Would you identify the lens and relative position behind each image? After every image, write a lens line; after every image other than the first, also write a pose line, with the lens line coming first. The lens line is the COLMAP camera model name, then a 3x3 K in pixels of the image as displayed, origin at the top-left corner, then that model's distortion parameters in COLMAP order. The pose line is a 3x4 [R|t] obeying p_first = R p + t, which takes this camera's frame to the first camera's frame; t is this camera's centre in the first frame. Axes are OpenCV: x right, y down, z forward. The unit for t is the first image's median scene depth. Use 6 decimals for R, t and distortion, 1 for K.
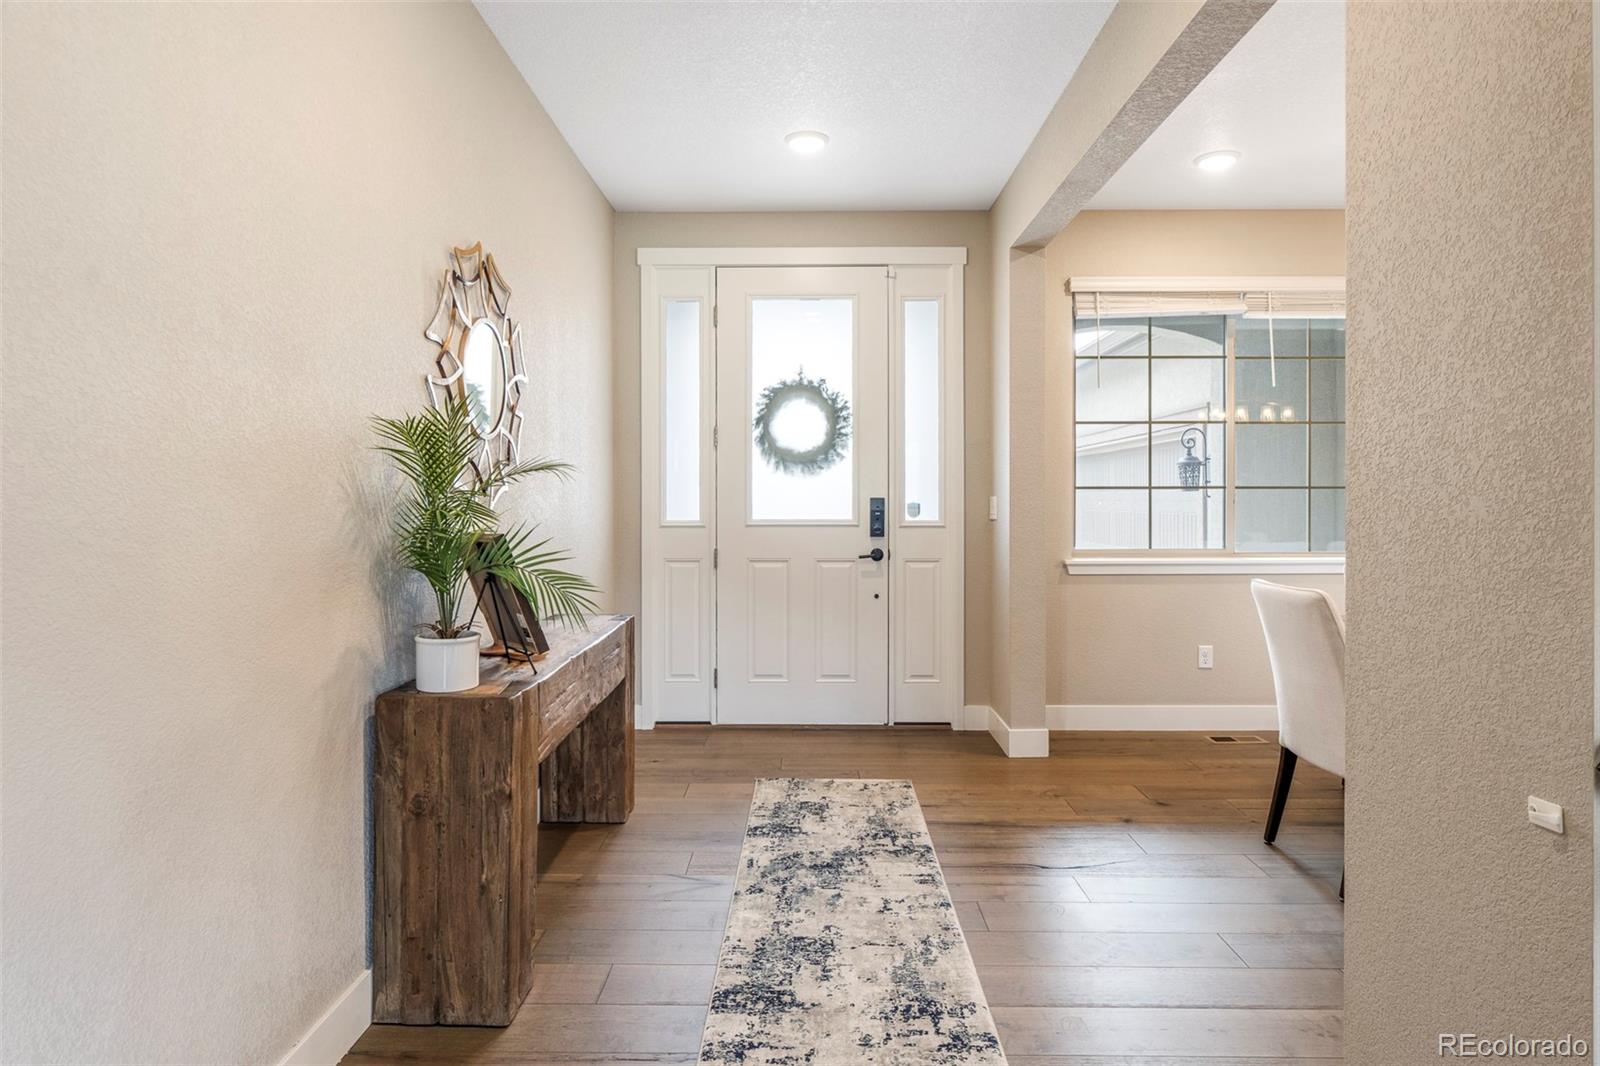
lens RADIAL K [[920.2, 0, 799.3], [0, 920.2, 524.6], [0, 0, 1]] dist [0.000724, 0.000071]
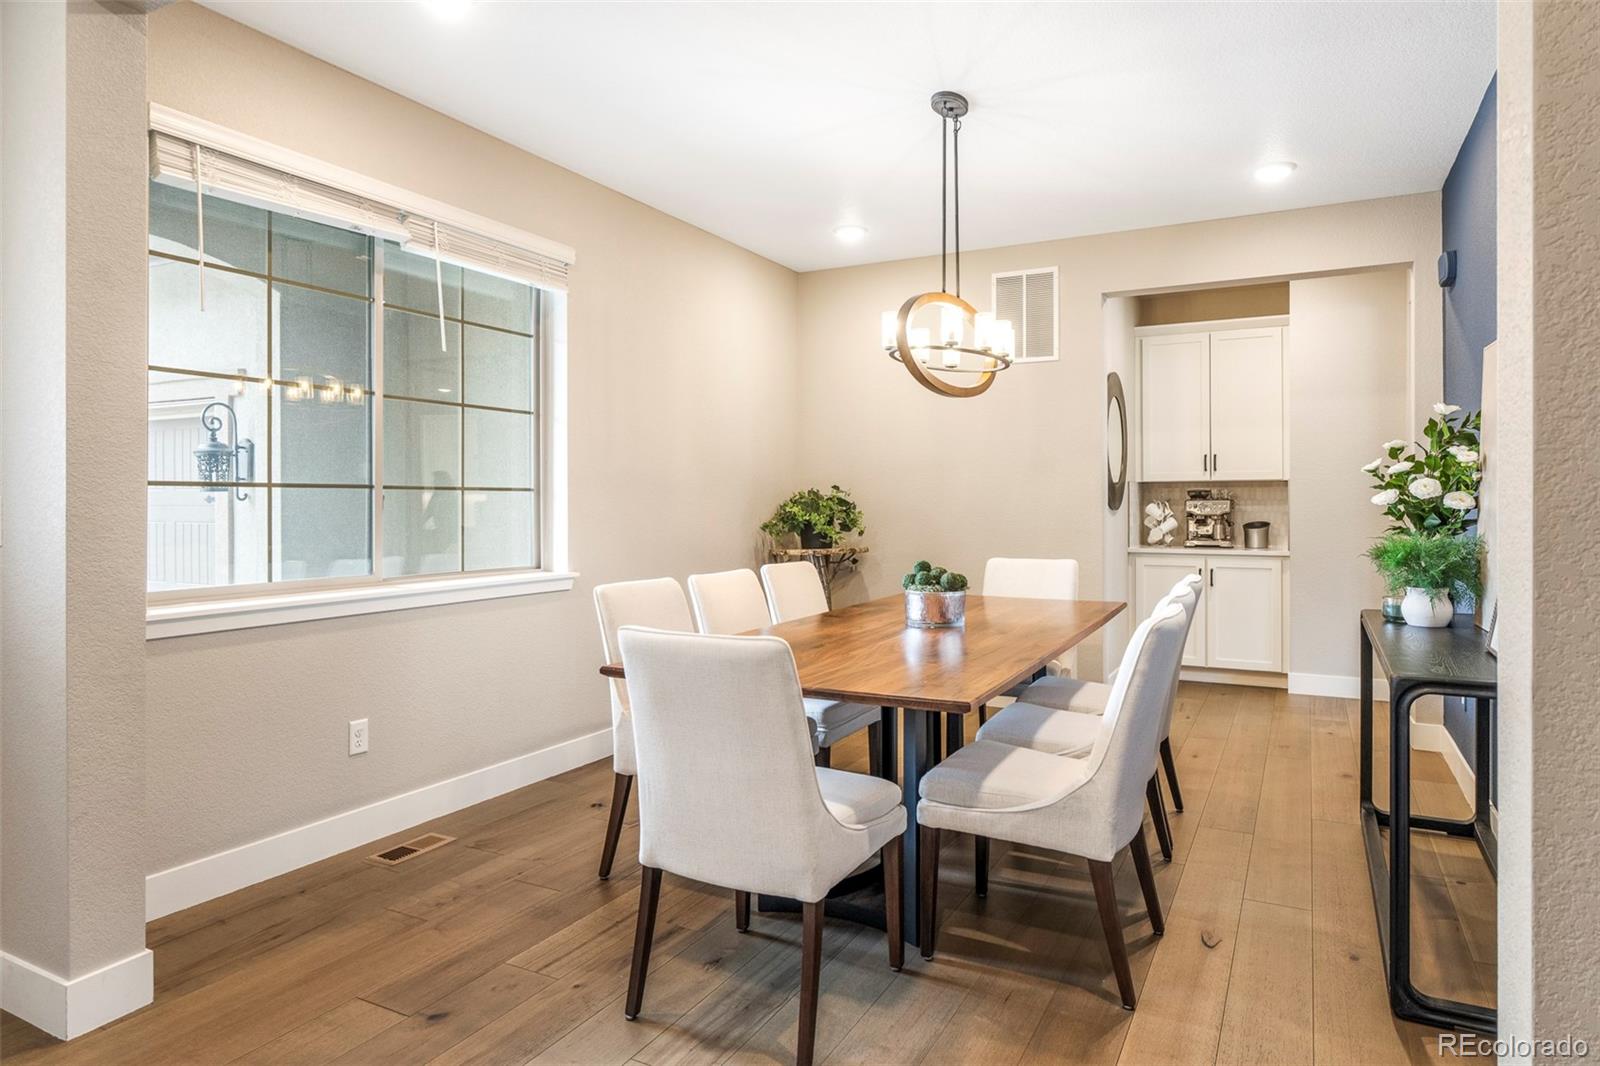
lens RADIAL K [[961.2, 0, 802.0], [0, 961.2, 503.6], [0, 0, 1]] dist [-0.003166, -0.000740]
pose [[0.454809, -0.000812, 0.890589, -0.037914], [0.024284, 0.999639, -0.011490, -0.011120], [-0.890258, 0.026852, 0.454665, 0.385993]]
